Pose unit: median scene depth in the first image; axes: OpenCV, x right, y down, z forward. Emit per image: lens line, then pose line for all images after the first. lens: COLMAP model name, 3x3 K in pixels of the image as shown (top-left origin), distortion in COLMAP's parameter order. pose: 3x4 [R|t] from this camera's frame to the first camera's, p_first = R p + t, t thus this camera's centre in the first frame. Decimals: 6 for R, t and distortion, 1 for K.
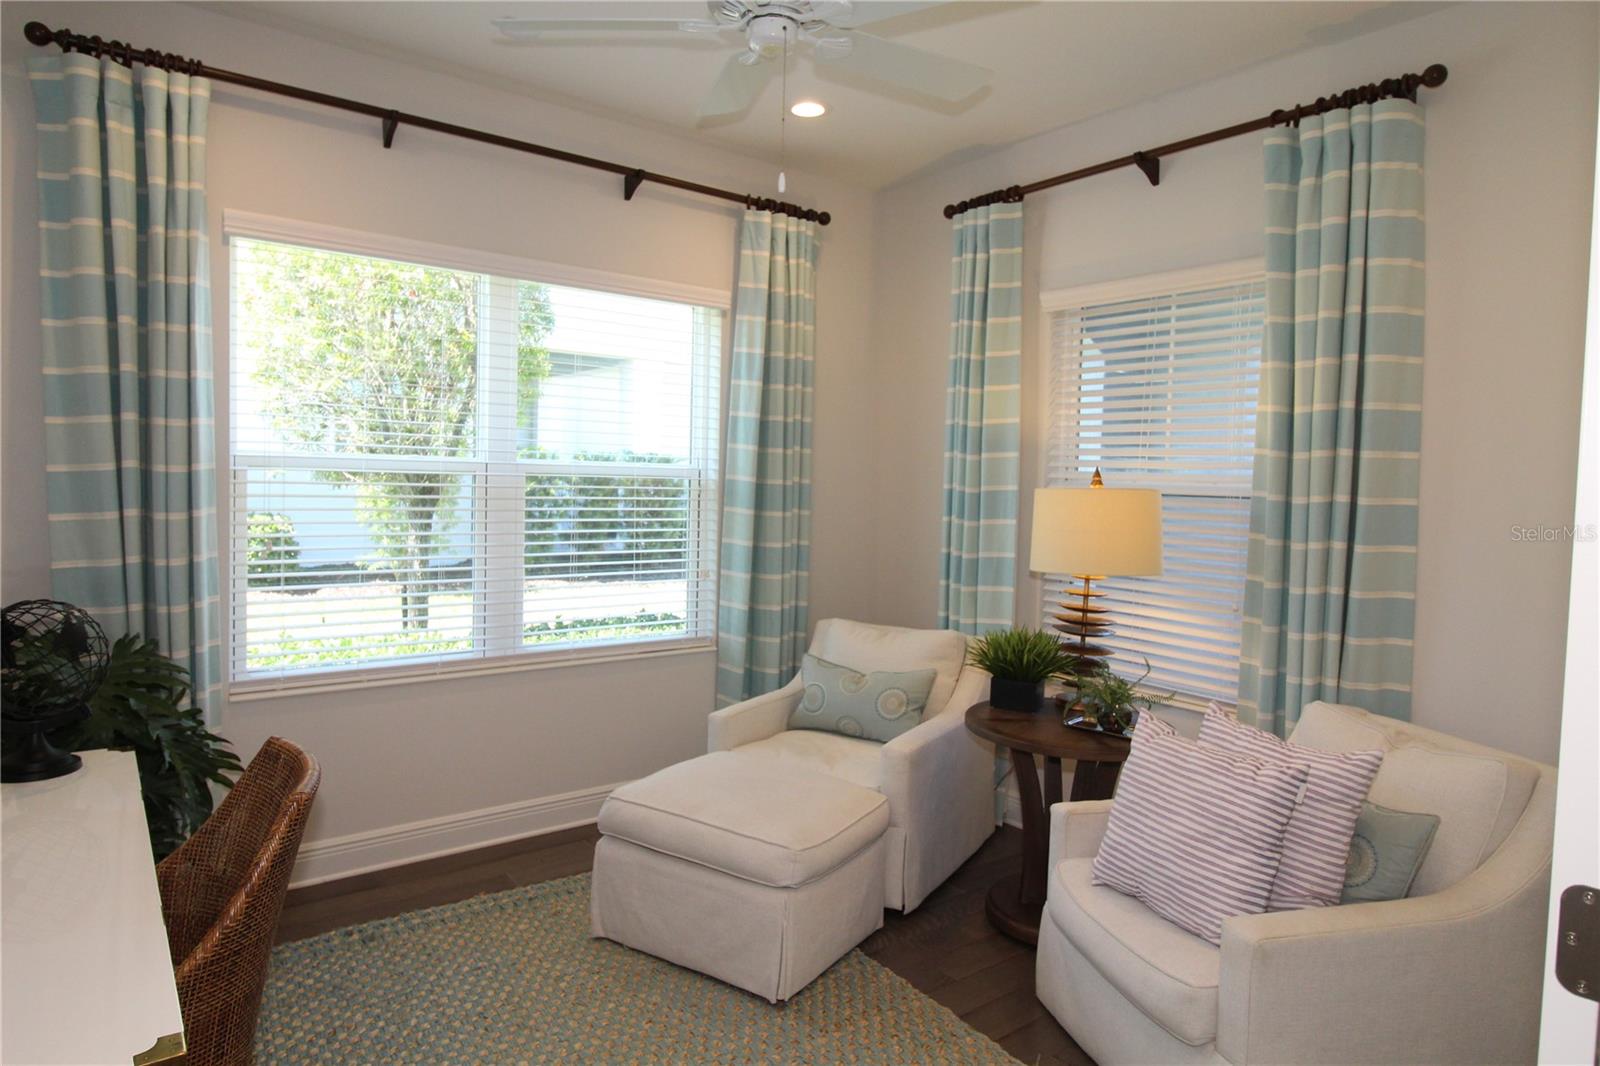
lens RADIAL K [[951.9, 0, 798.7], [0, 951.9, 509.5], [0, 0, 1]] dist [0.009093, -0.013057]
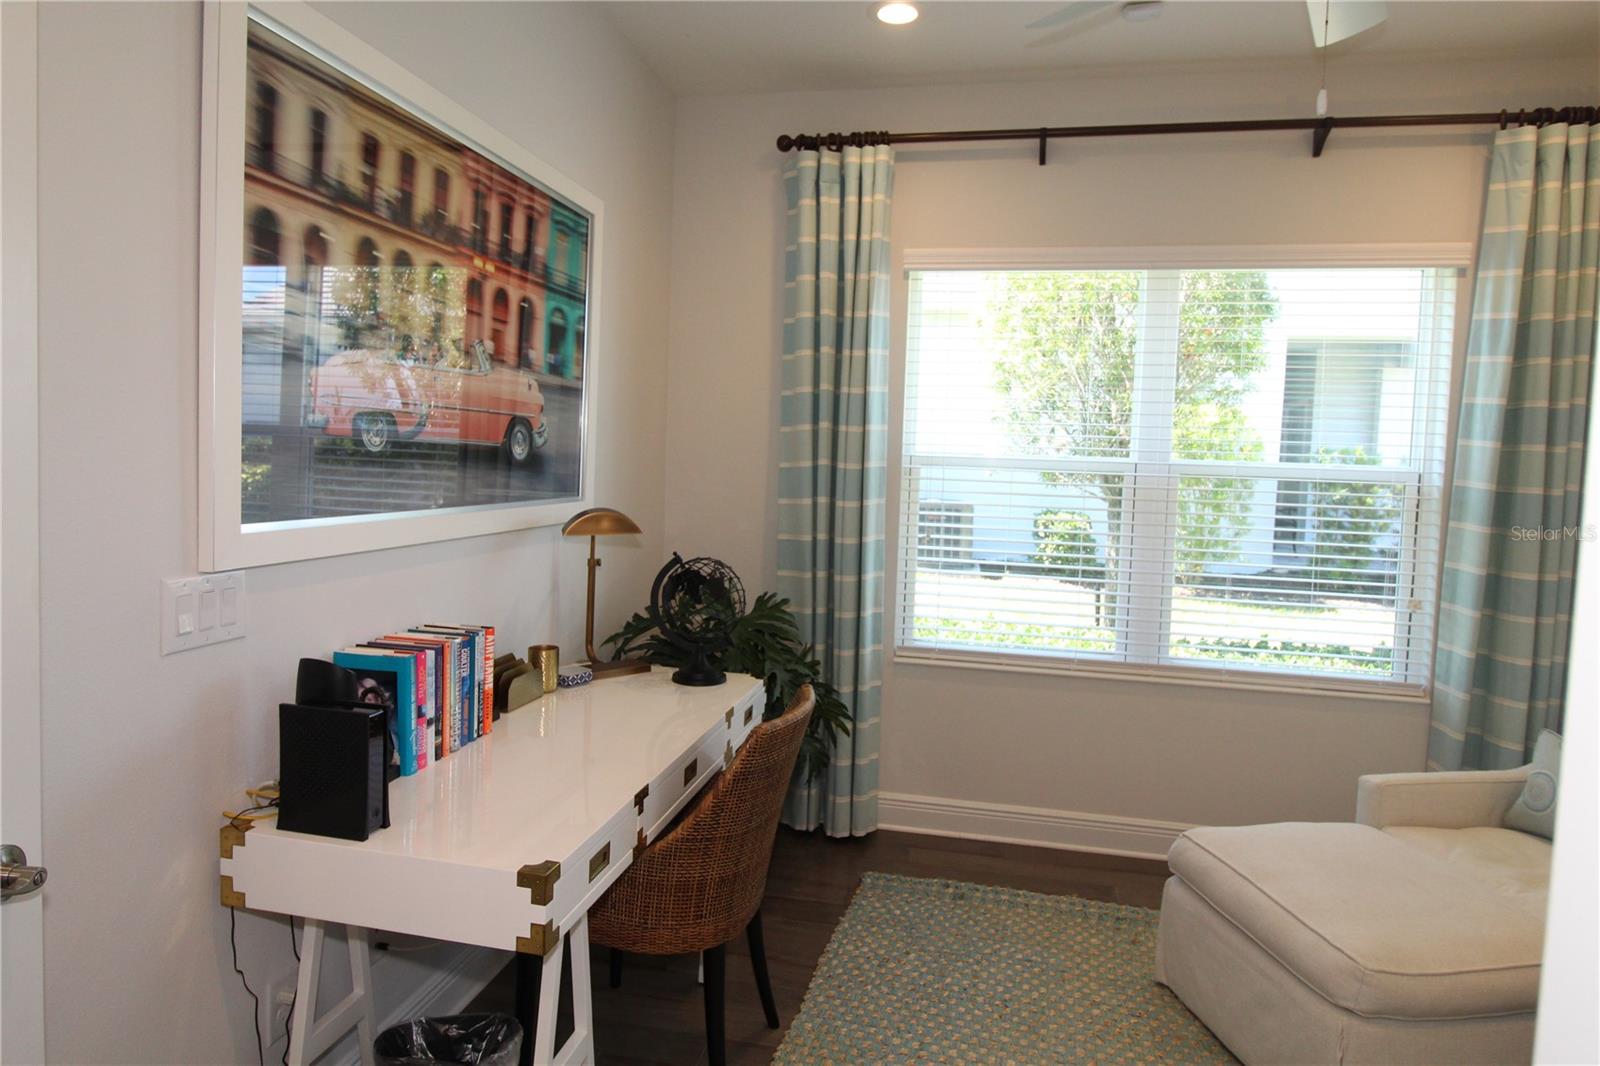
lens RADIAL K [[950.0, 0, 796.0], [0, 950.0, 506.0], [0, 0, 1]] dist [0.007273, -0.013679]
pose [[0.651647, 0.036126, -0.757662, 0.164309], [-0.043215, 0.999011, 0.010465, -0.000313], [0.757290, 0.025923, 0.652564, 0.092957]]
